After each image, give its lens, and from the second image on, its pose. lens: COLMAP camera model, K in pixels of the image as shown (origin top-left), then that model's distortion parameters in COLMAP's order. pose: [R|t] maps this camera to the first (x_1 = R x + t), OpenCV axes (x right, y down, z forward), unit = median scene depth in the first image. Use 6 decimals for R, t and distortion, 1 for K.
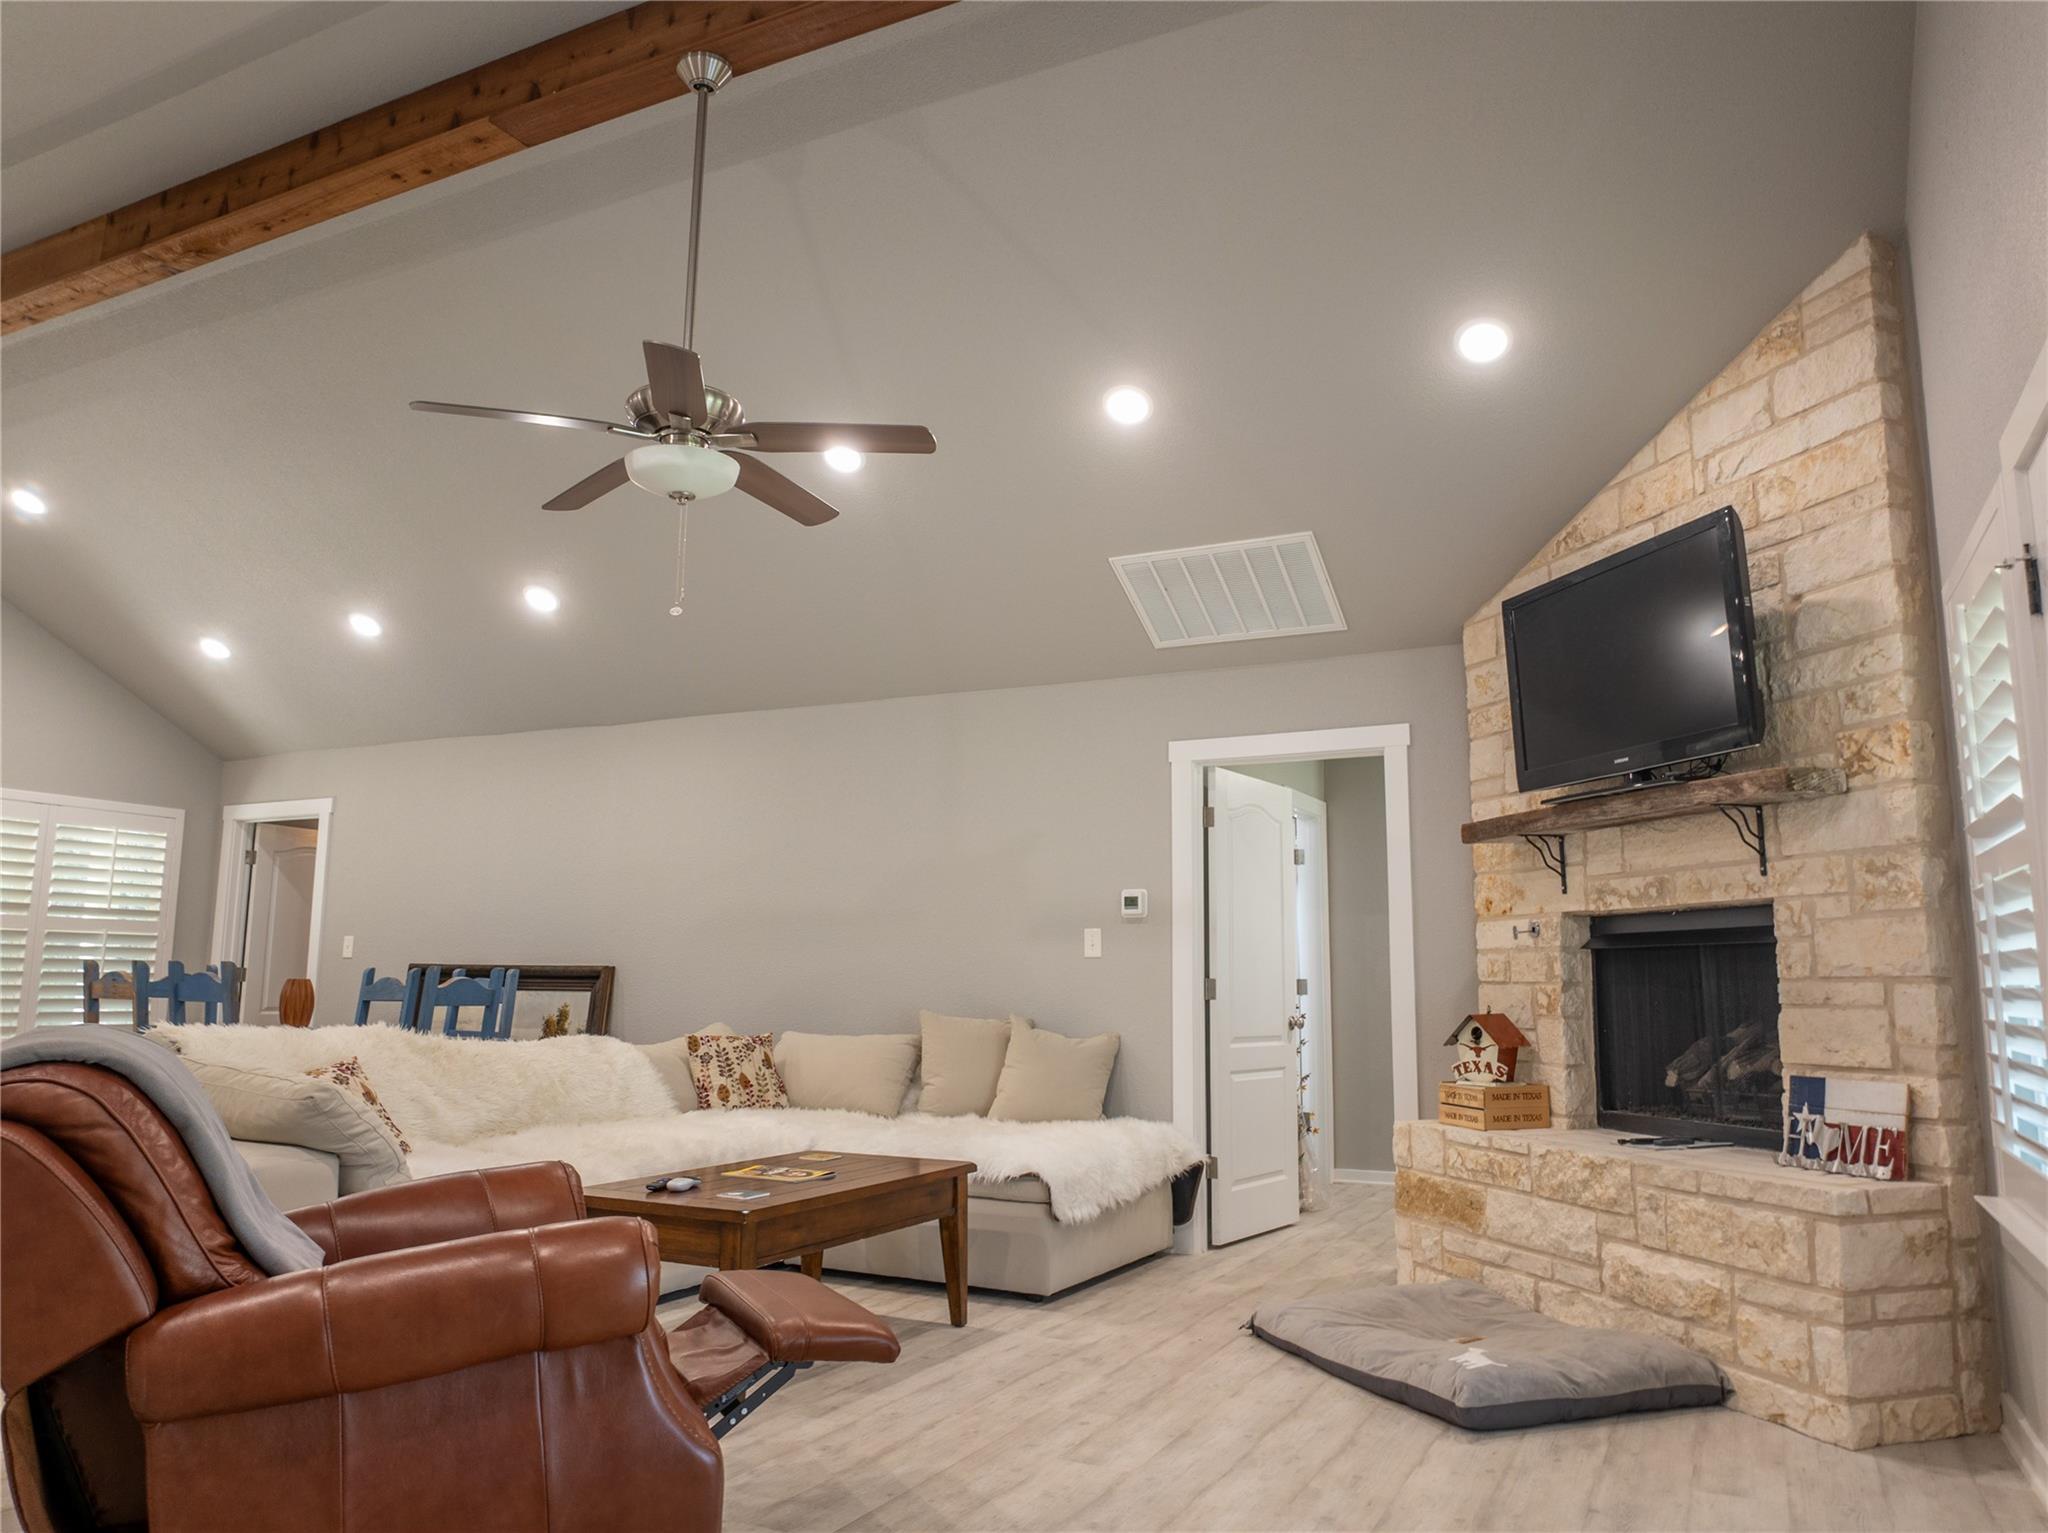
lens RADIAL K [[1445.7, 0, 1023.1], [0, 1445.7, 762.1], [0, 0, 1]] dist [-0.027688, -0.003687]
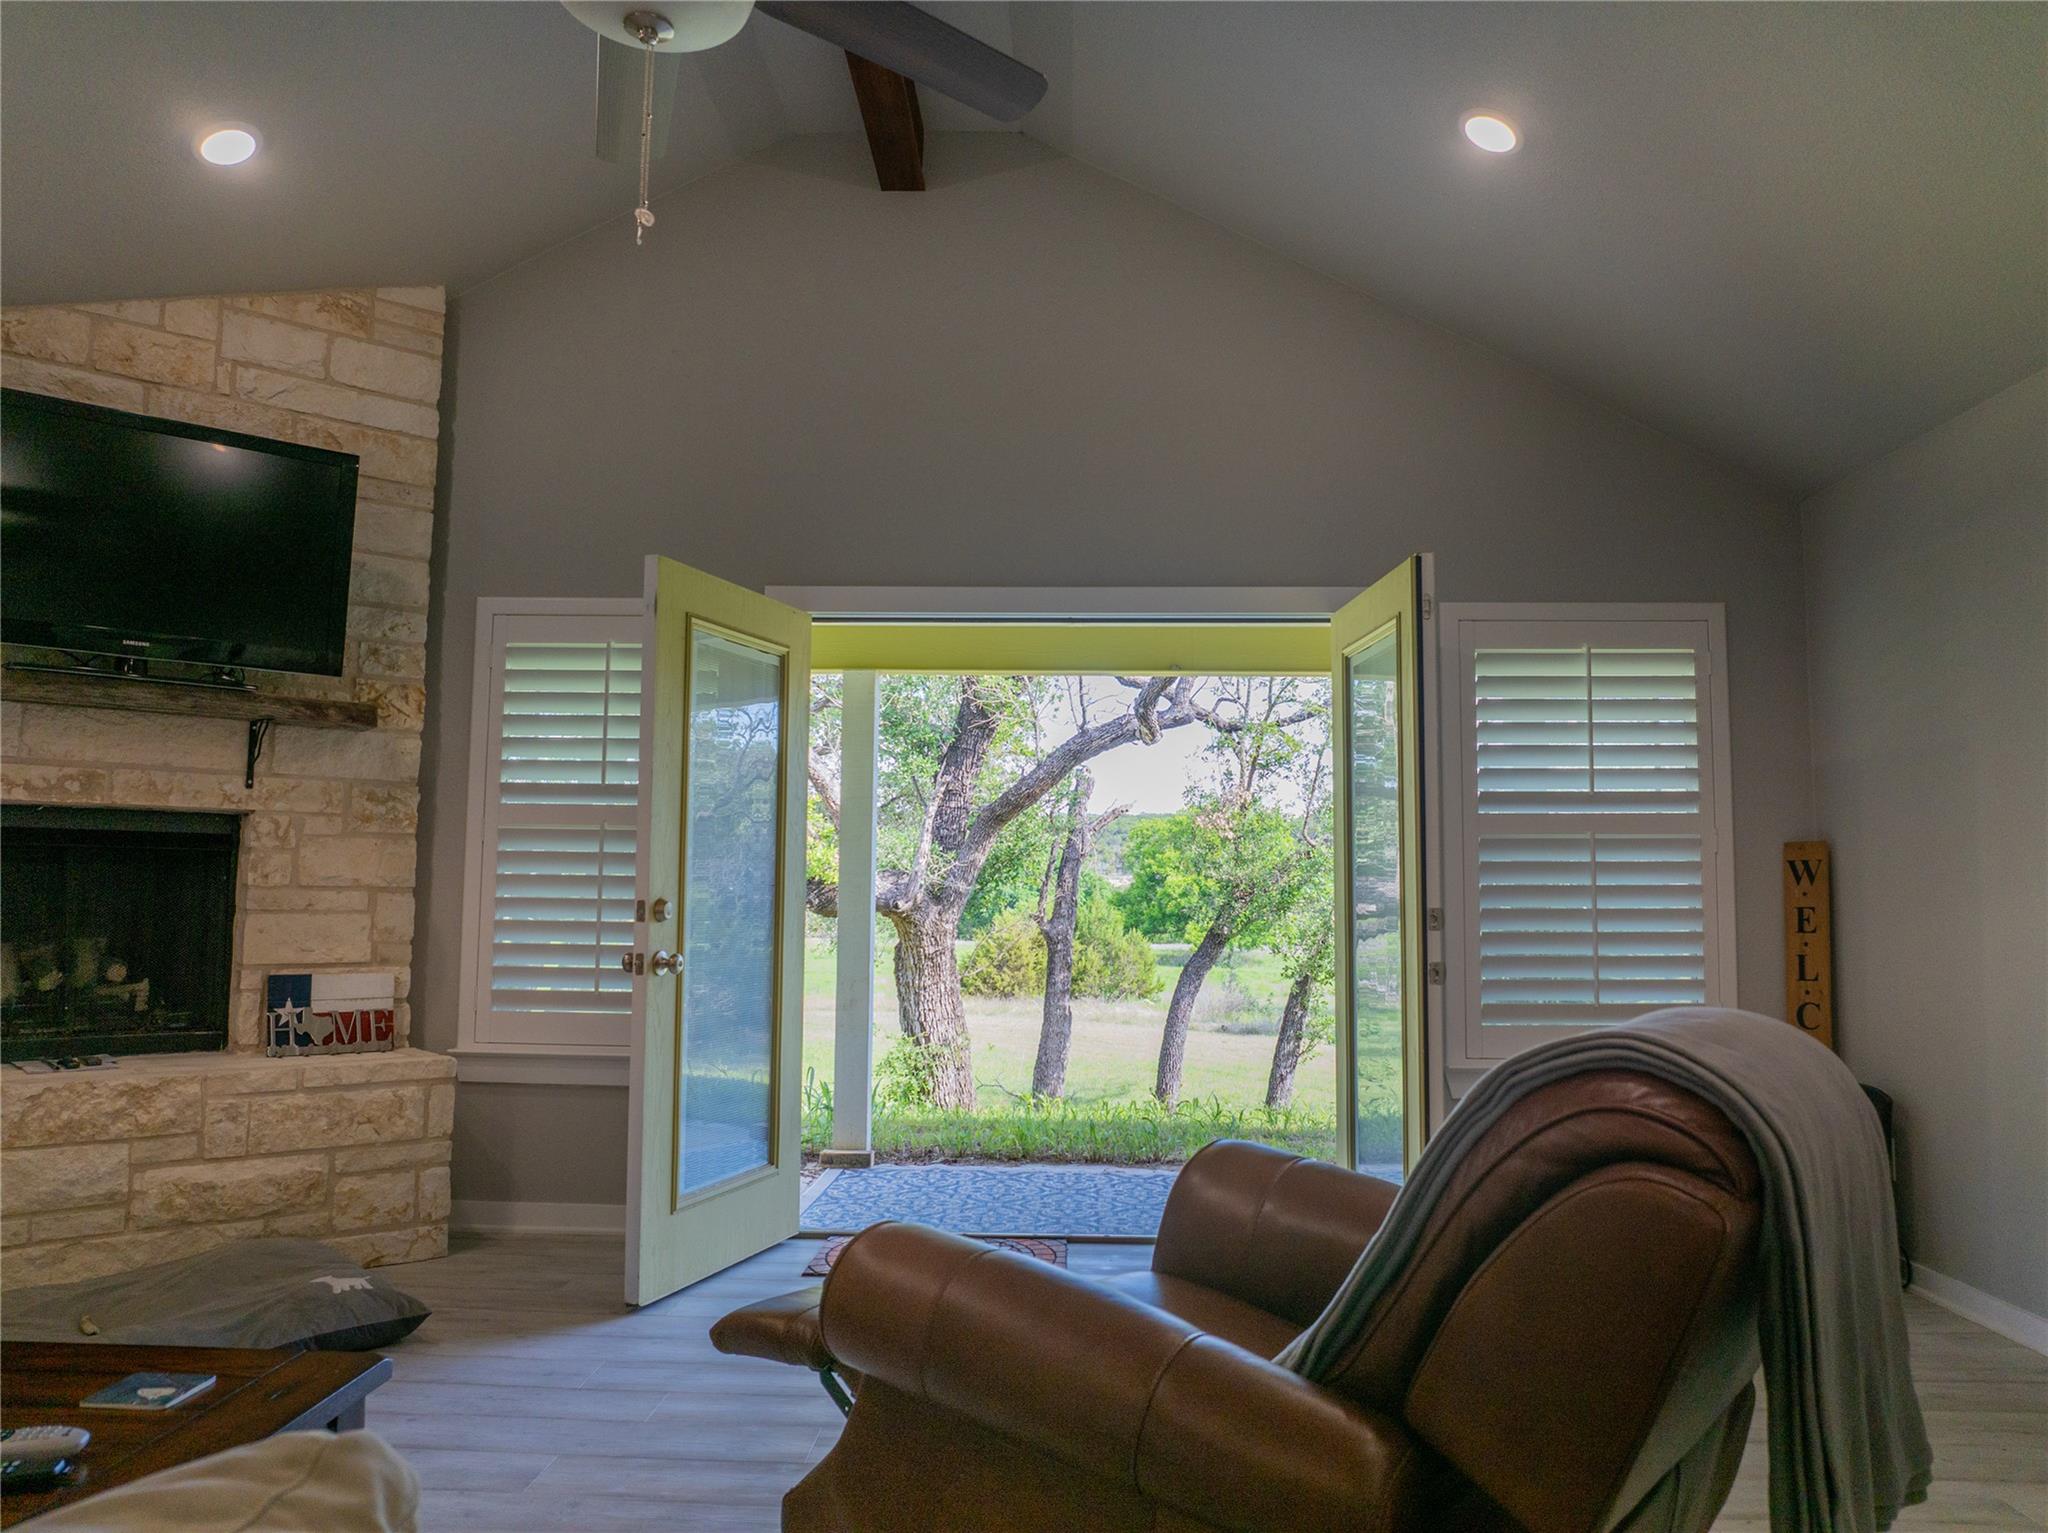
lens RADIAL K [[1445.7, 0, 1023.8], [0, 1445.7, 768.7], [0, 0, 1]] dist [-0.027688, -0.003687]
pose [[-0.418816, 0.070837, 0.905304, -0.714104], [-0.150483, 0.977754, -0.146123, 0.141735], [-0.895515, -0.197432, -0.398840, 0.974881]]
